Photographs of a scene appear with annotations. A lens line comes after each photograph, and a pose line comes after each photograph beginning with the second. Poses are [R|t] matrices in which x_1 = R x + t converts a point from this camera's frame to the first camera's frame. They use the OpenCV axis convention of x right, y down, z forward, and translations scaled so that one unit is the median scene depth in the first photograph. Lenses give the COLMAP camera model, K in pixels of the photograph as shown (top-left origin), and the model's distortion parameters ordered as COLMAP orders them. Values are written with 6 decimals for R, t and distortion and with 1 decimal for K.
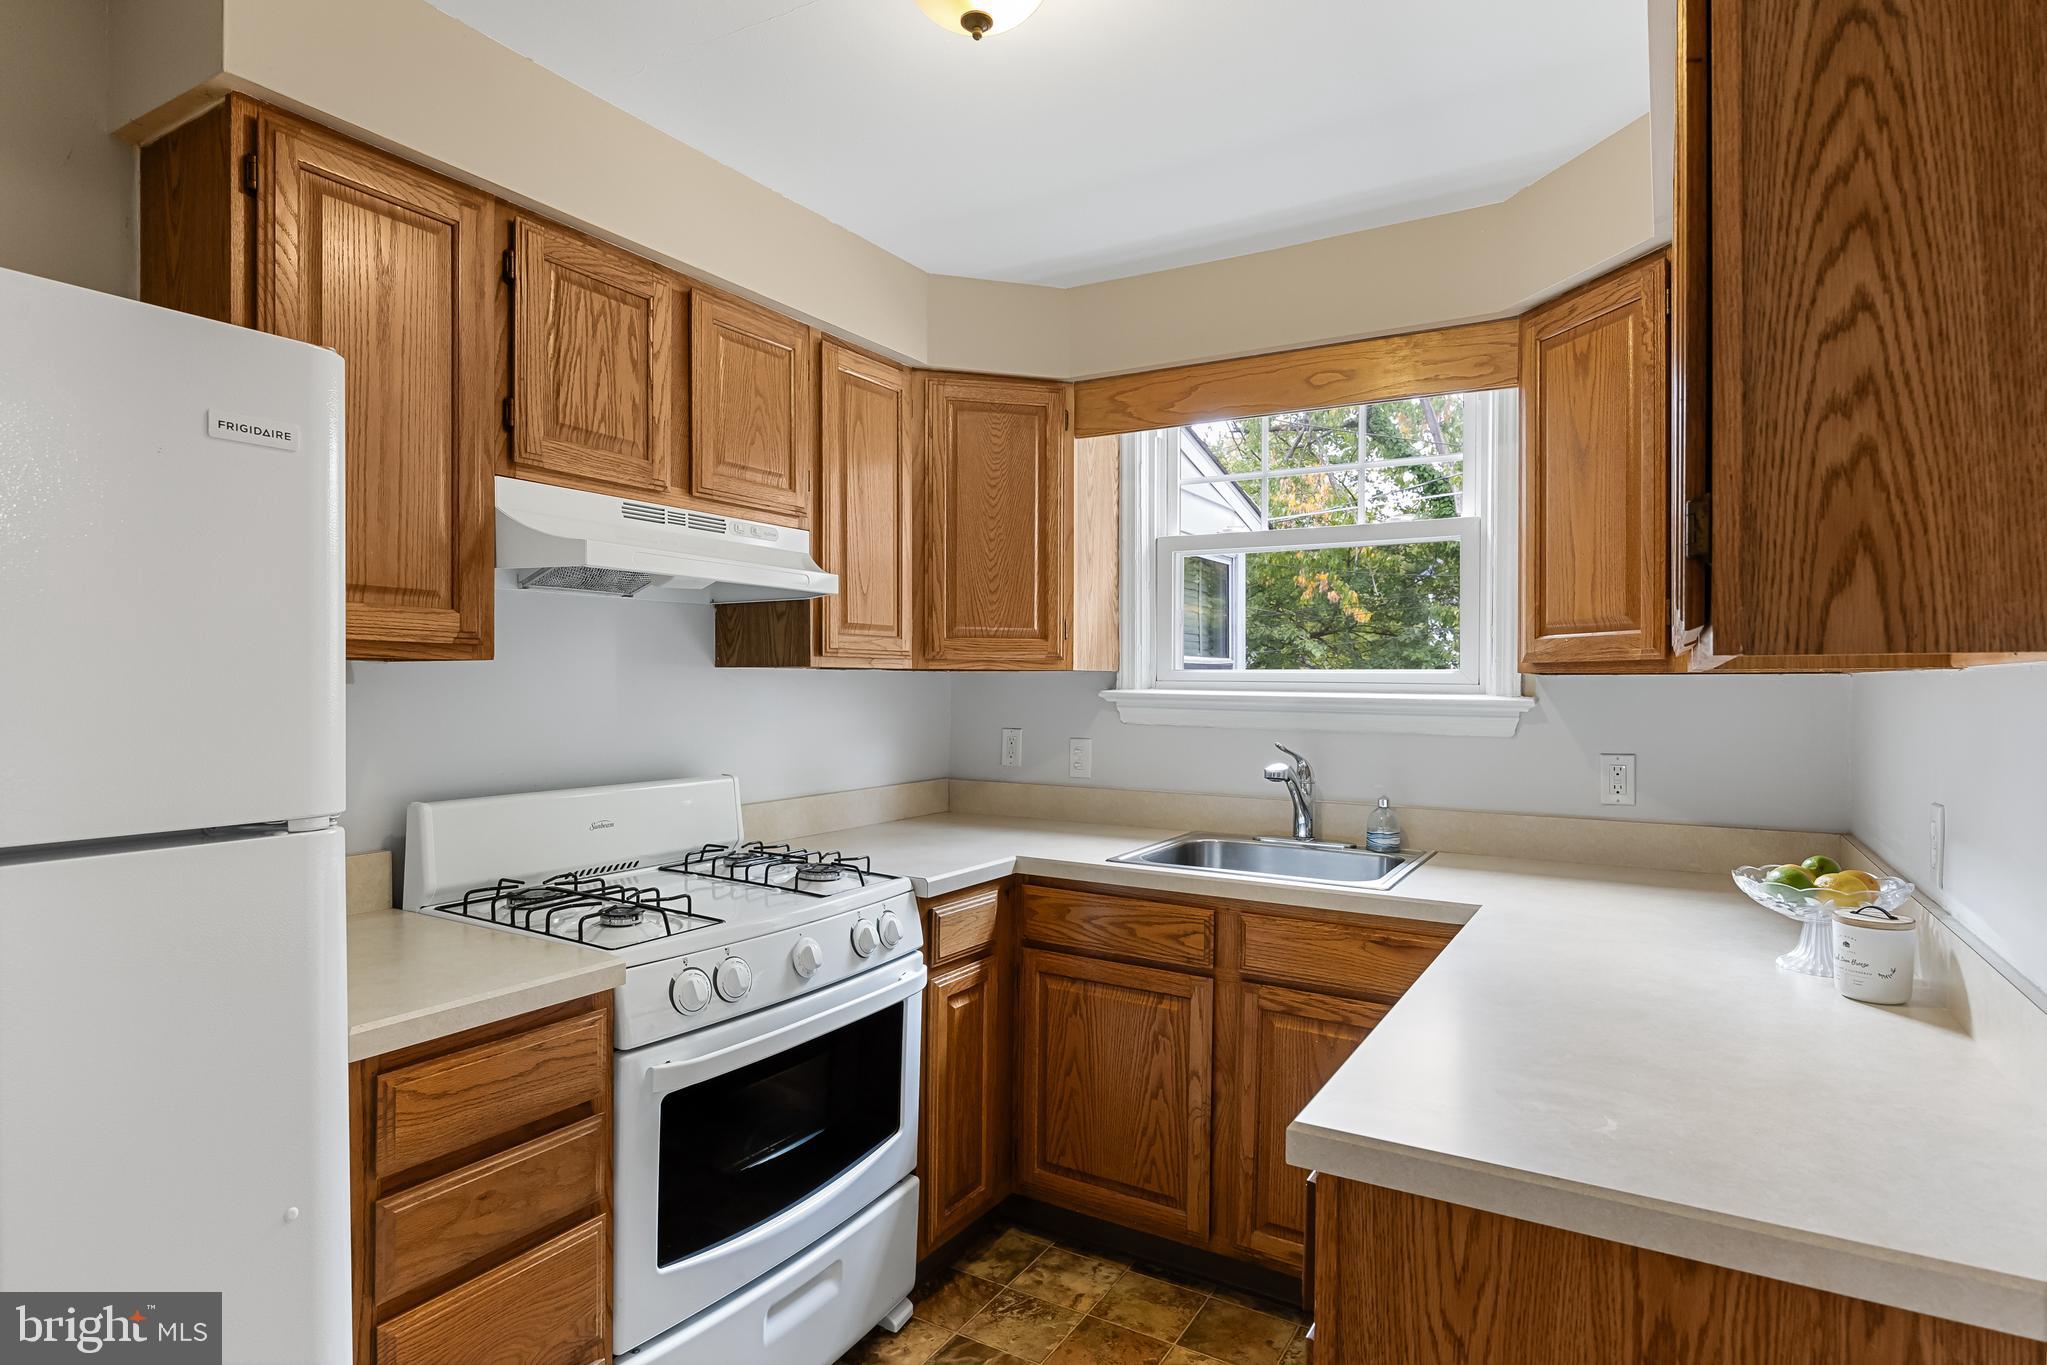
lens RADIAL K [[1095.3, 0, 1015.1], [0, 1095.3, 690.1], [0, 0, 1]] dist [-0.014789, 0.001441]
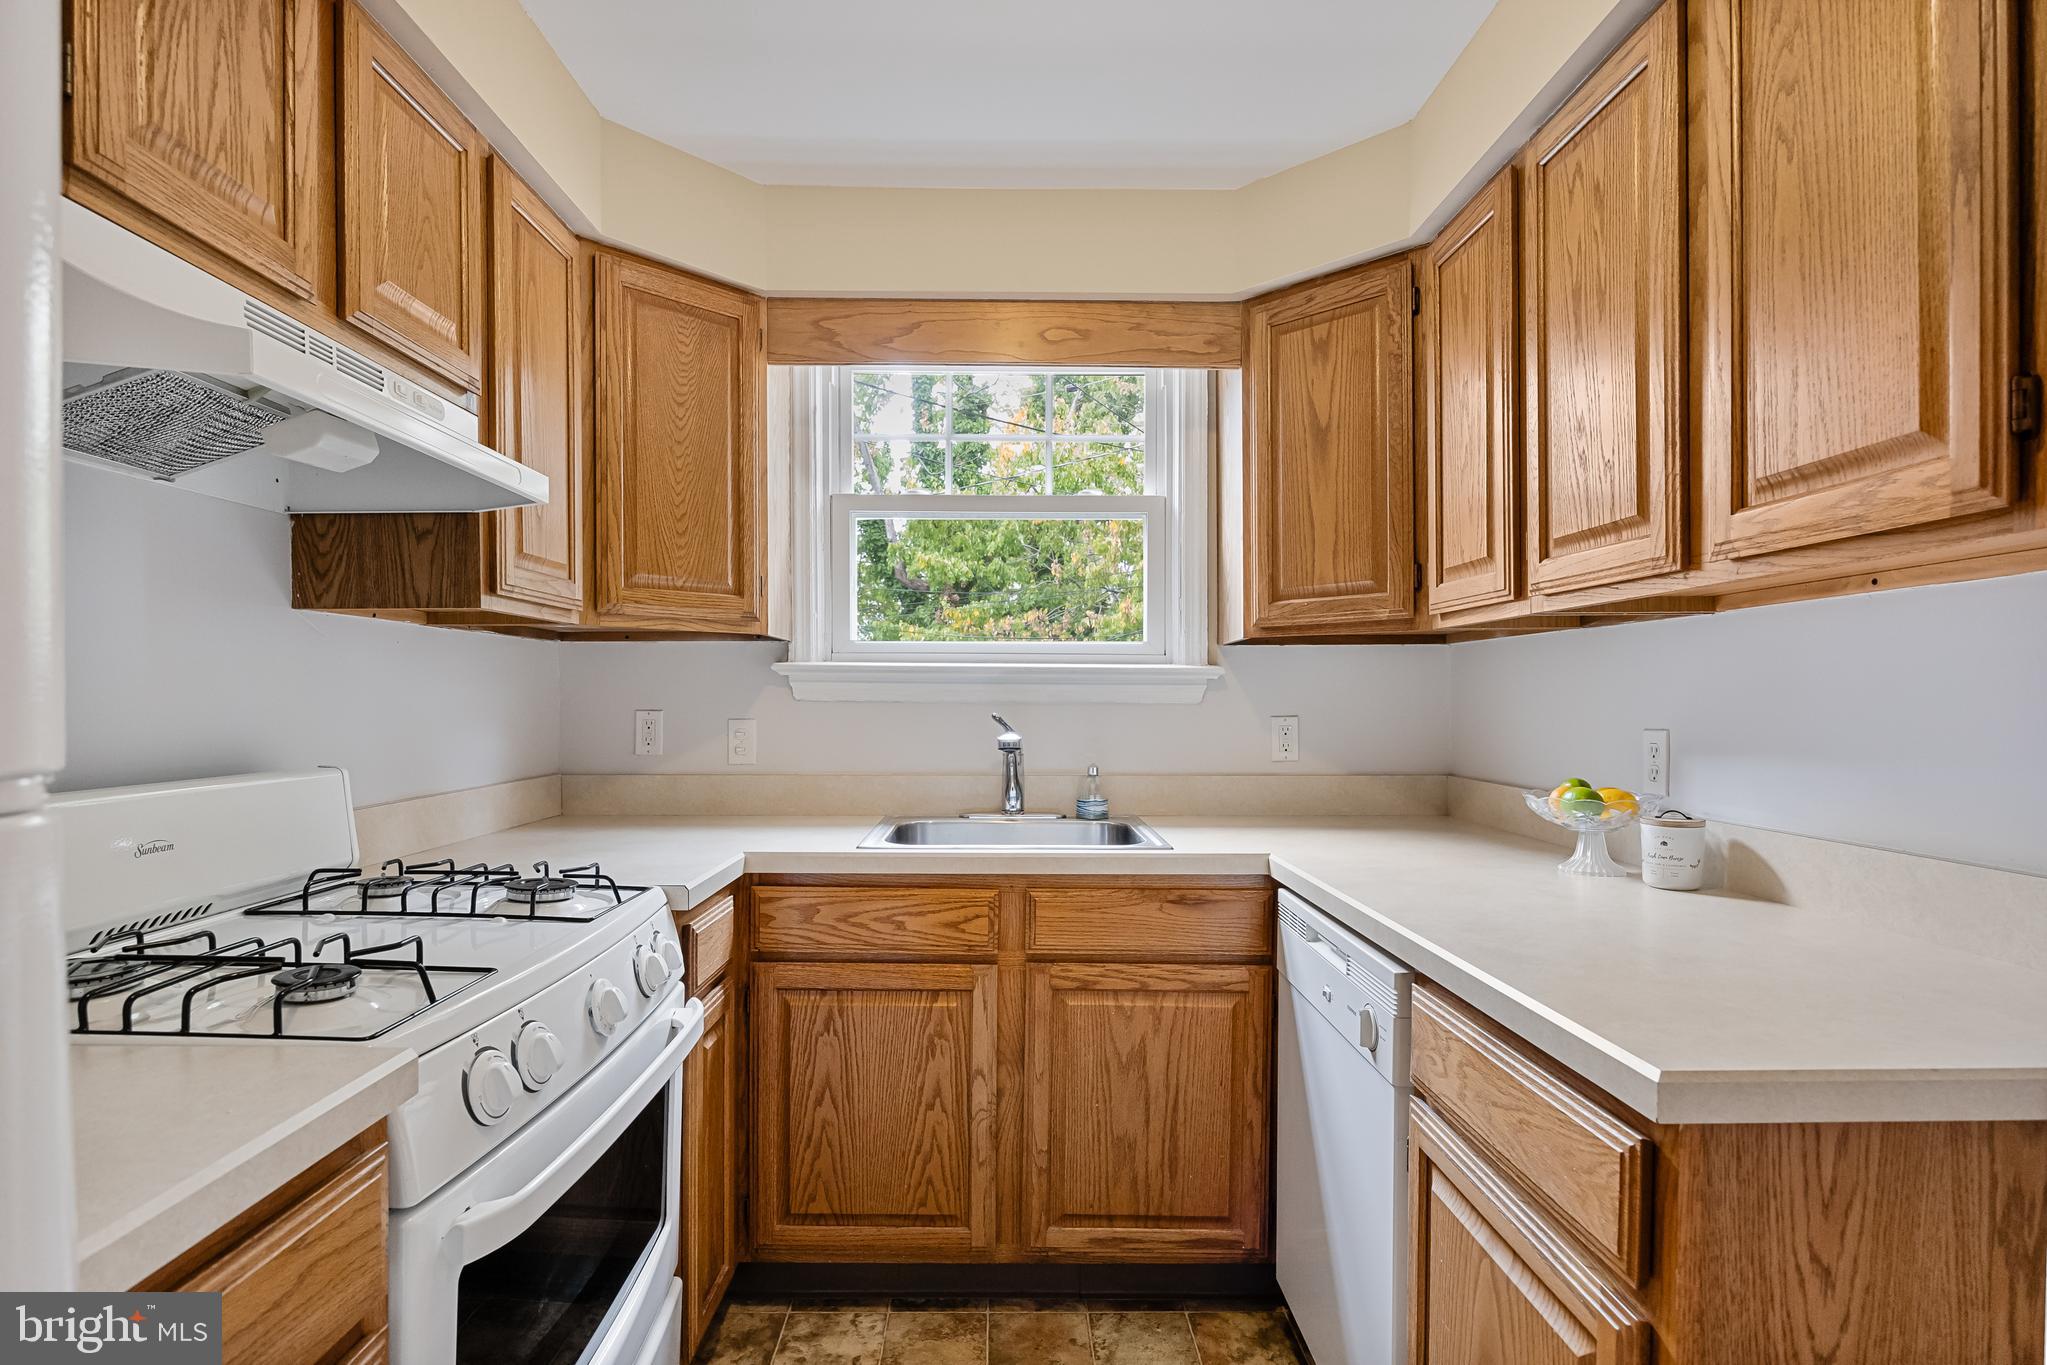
lens RADIAL K [[1036.6, 0, 1019.0], [0, 1036.6, 709.4], [0, 0, 1]] dist [-0.015457, 0.000384]
pose [[0.848907, -0.010676, 0.528435, -0.253277], [0.008685, 0.999943, 0.006250, 0.045044], [-0.528471, -0.000716, 0.848951, 0.253314]]
